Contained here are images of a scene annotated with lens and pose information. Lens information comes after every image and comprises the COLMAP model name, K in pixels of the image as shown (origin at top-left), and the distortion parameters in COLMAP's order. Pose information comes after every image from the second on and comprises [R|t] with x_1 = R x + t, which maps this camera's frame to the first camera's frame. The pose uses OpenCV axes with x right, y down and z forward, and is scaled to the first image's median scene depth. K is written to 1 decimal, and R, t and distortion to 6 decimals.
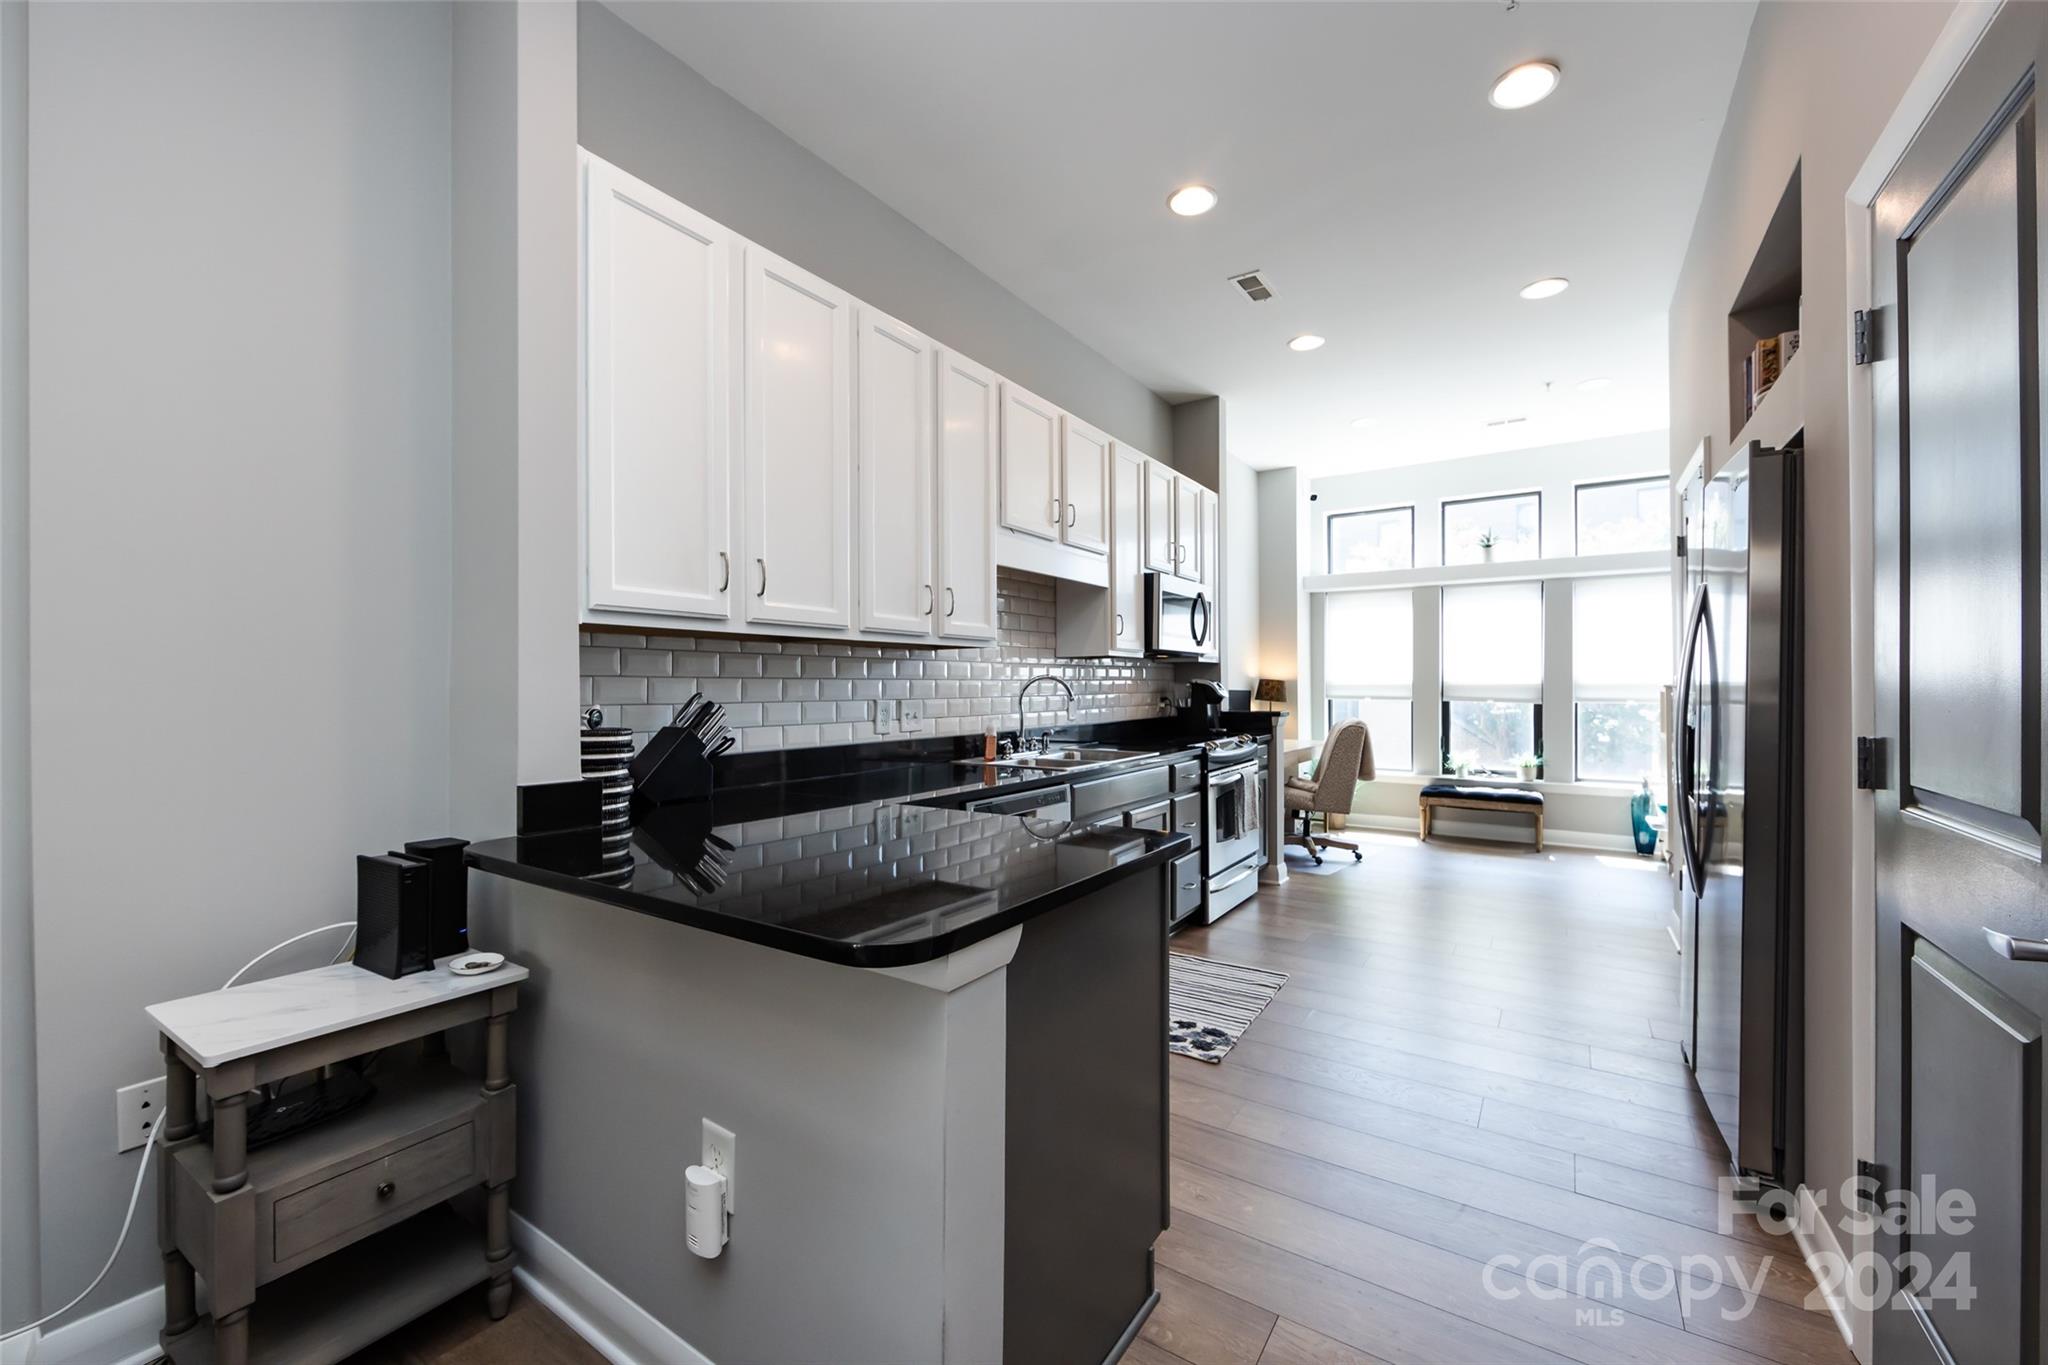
lens RADIAL K [[809.2, 0, 1010.8], [0, 809.2, 691.7], [0, 0, 1]] dist [-0.005483, 0.000467]
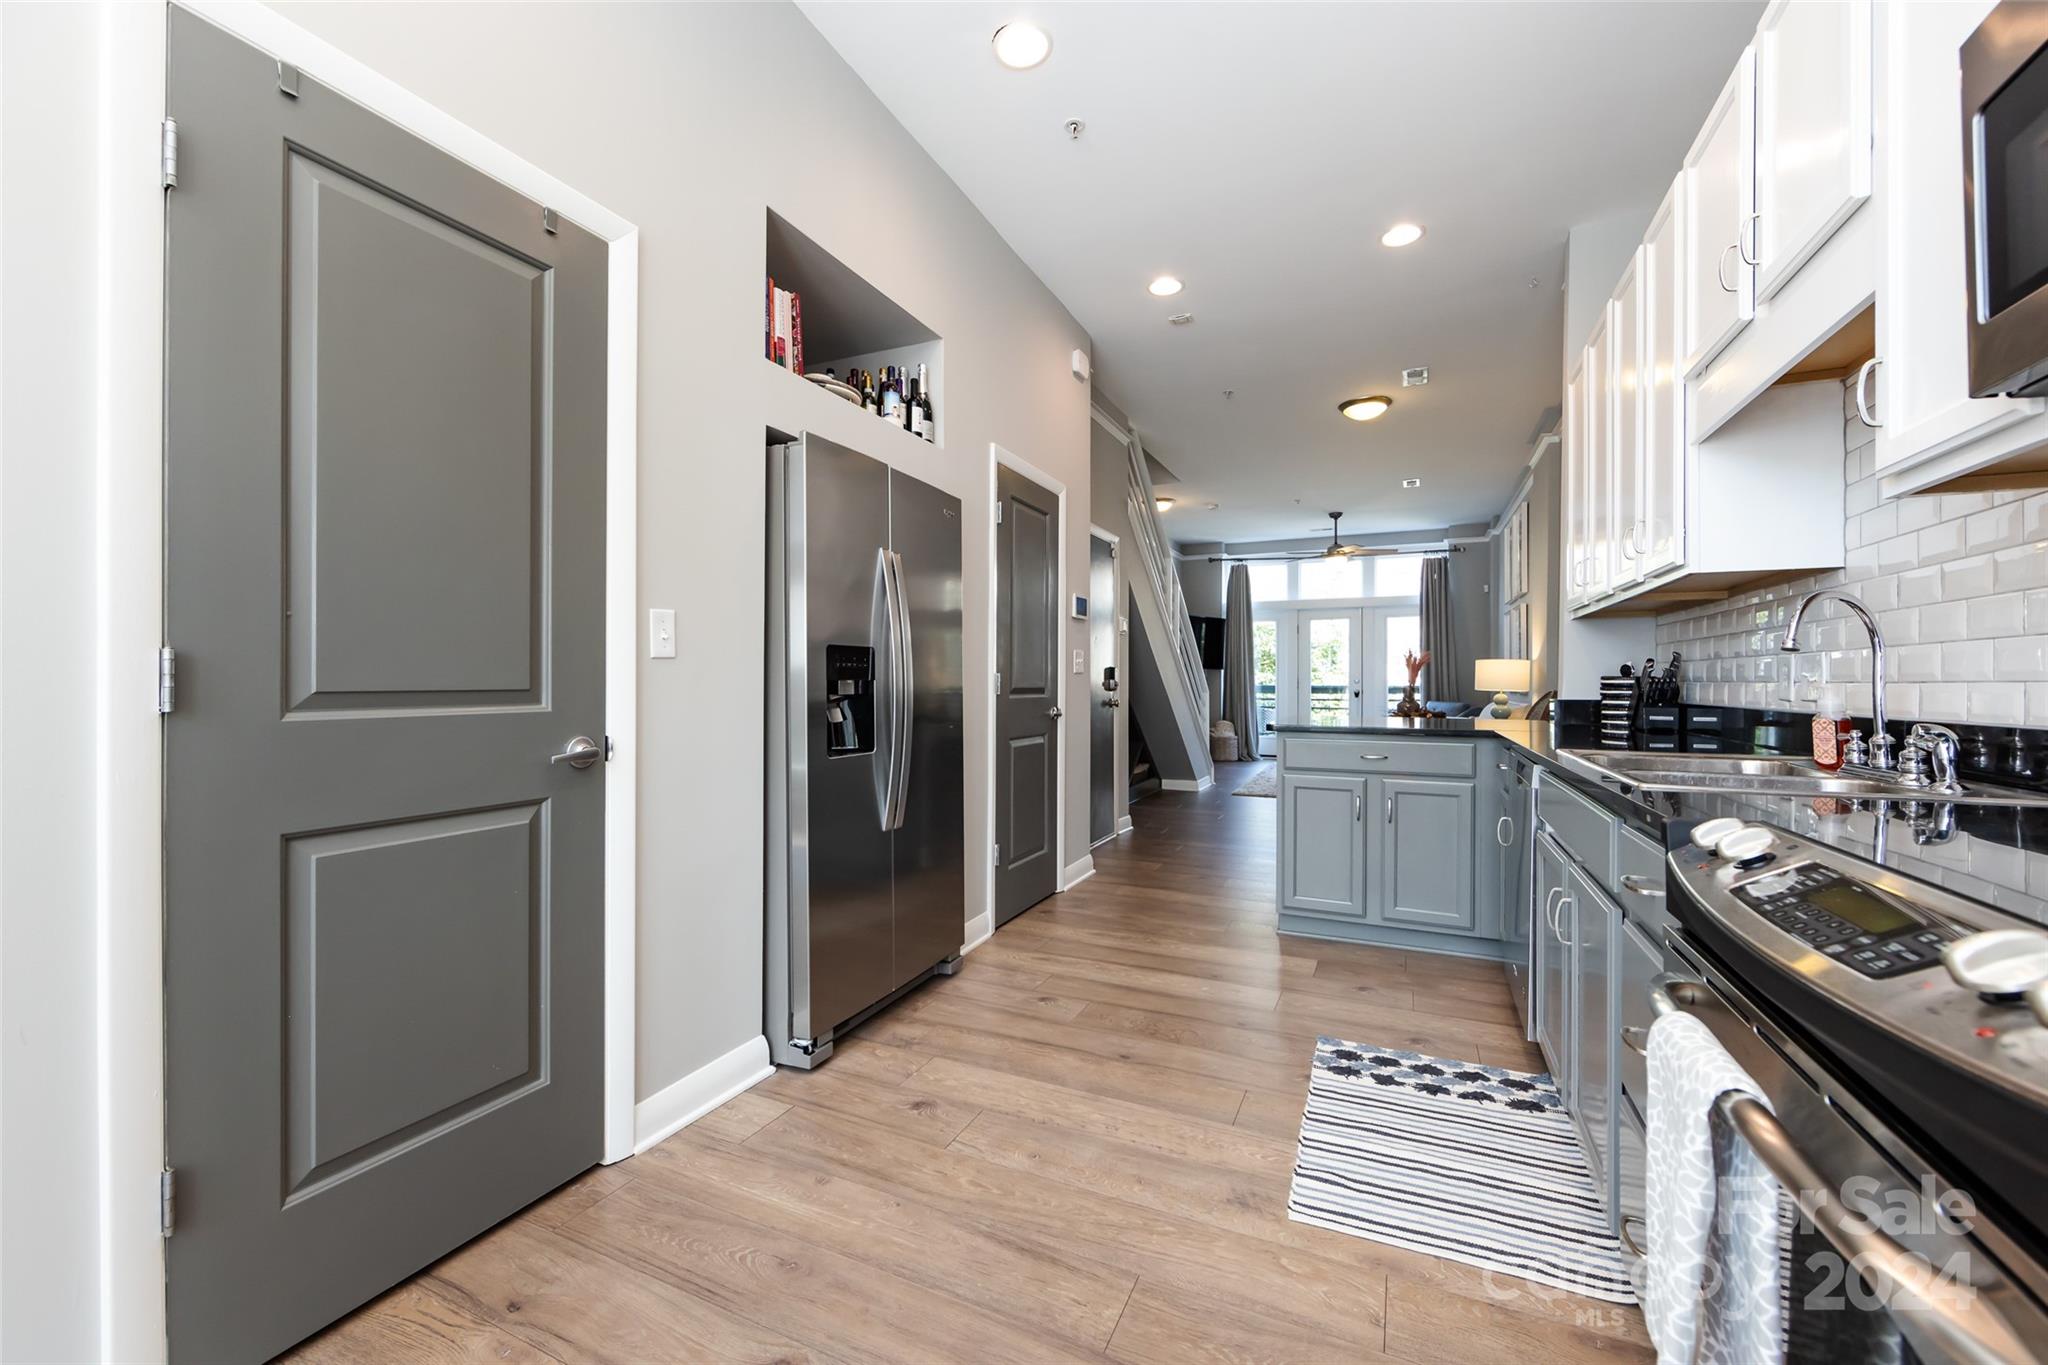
lens RADIAL K [[809.2, 0, 1016.3], [0, 809.2, 686.1], [0, 0, 1]] dist [-0.005483, 0.000467]
pose [[-0.988347, 0.007036, -0.152058, 0.386632], [0.005371, 0.999921, 0.011360, 0.016408], [0.152126, 0.010411, -0.988306, 0.973177]]
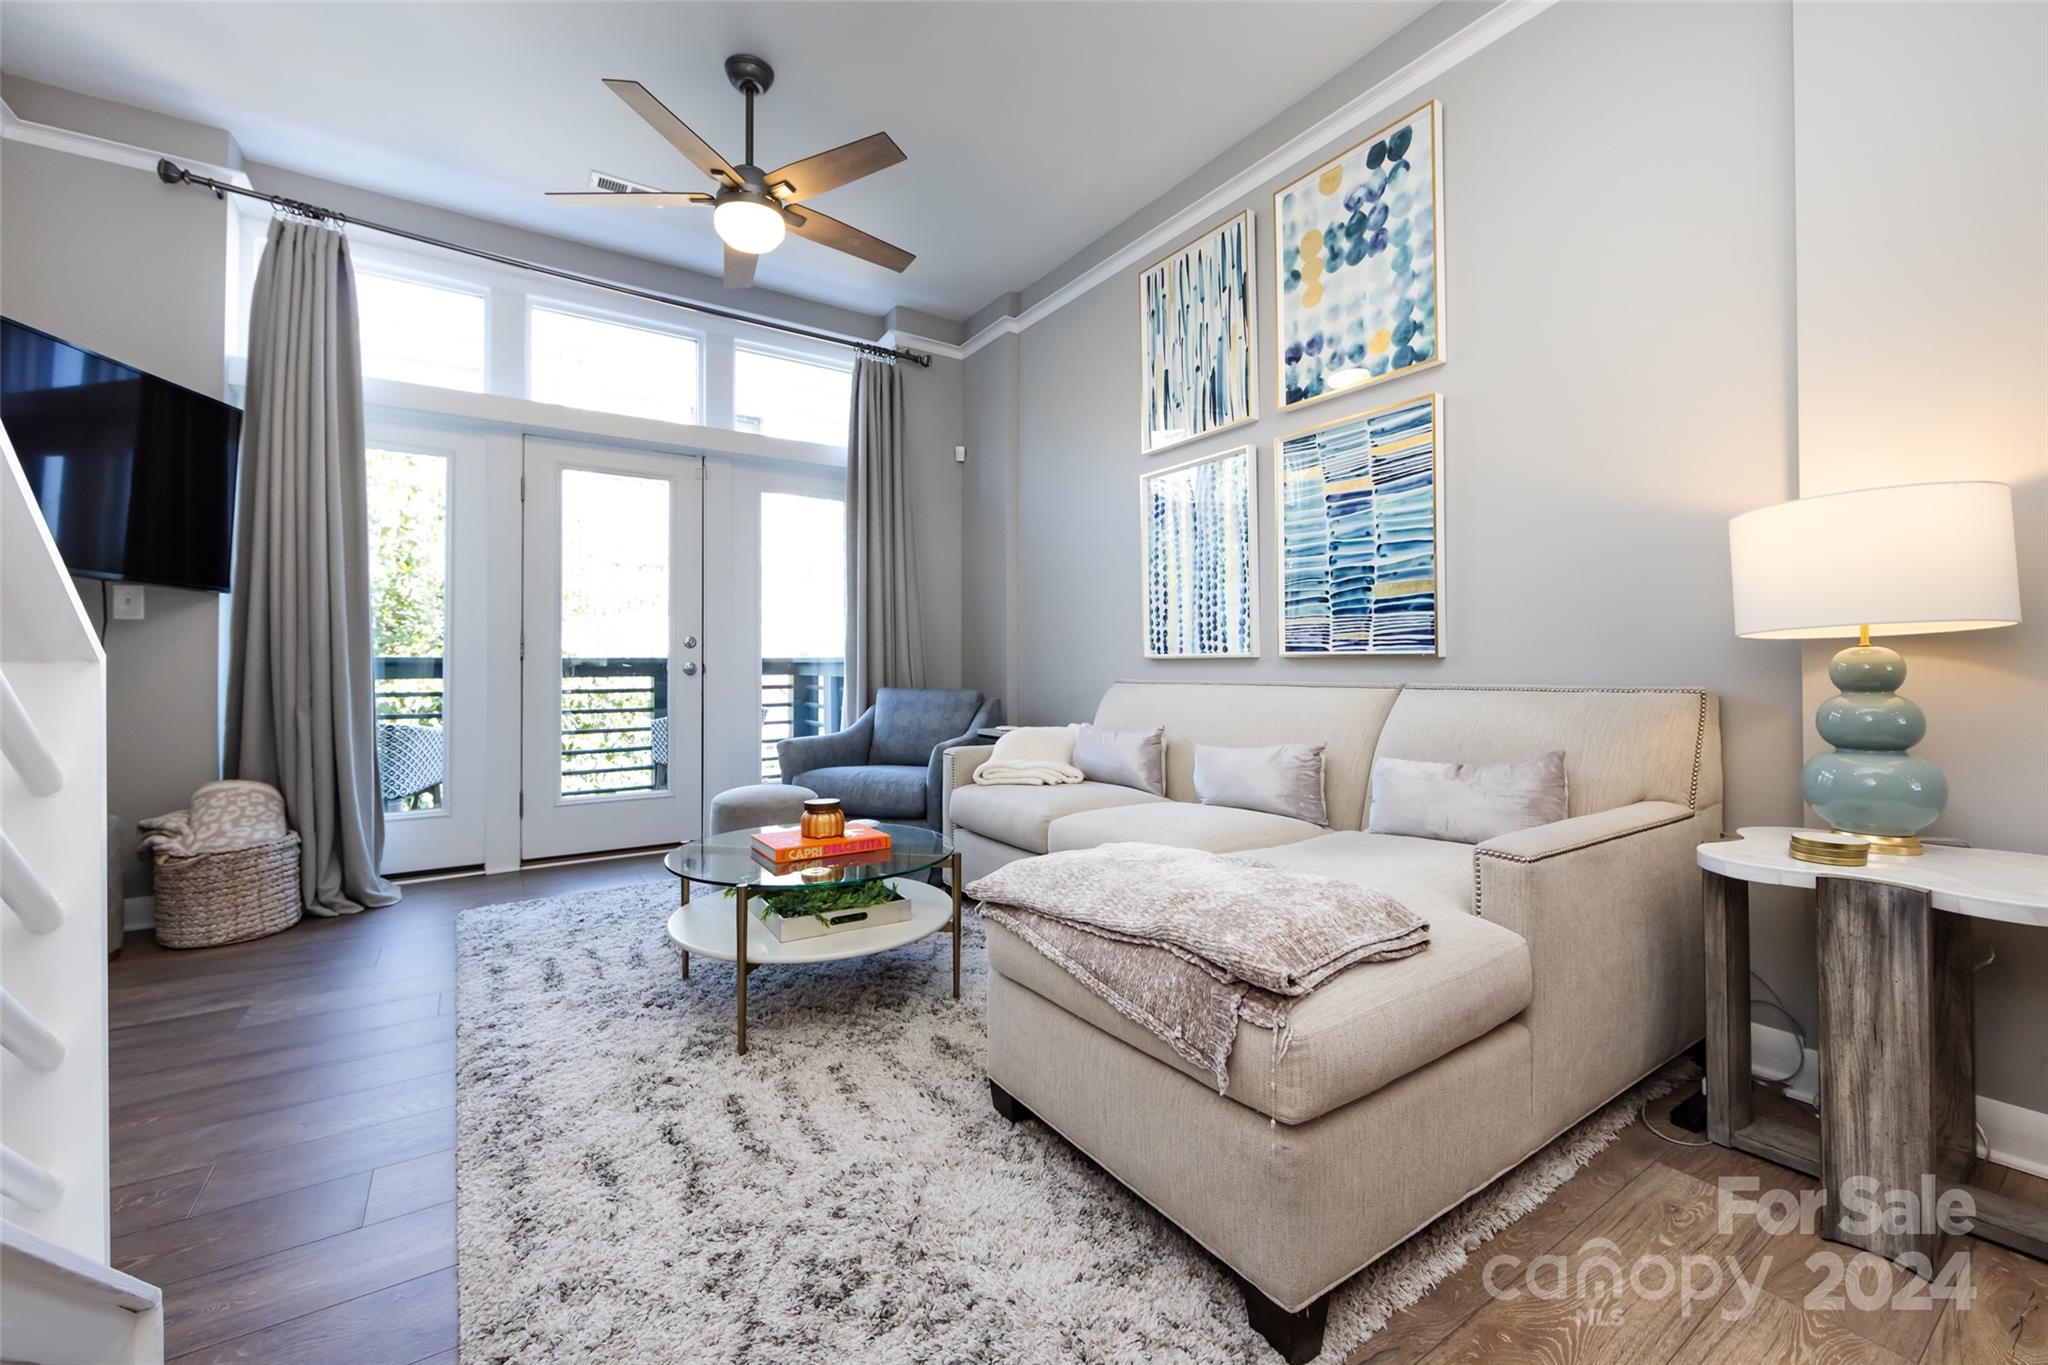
lens RADIAL K [[809.2, 0, 1006.1], [0, 809.2, 655.1], [0, 0, 1]] dist [-0.005483, 0.000467]
pose [[-0.375869, -0.008480, -0.926634, -0.175852], [0.001031, 0.999954, -0.009569, 0.053500], [0.926672, -0.004552, -0.375842, -0.377599]]
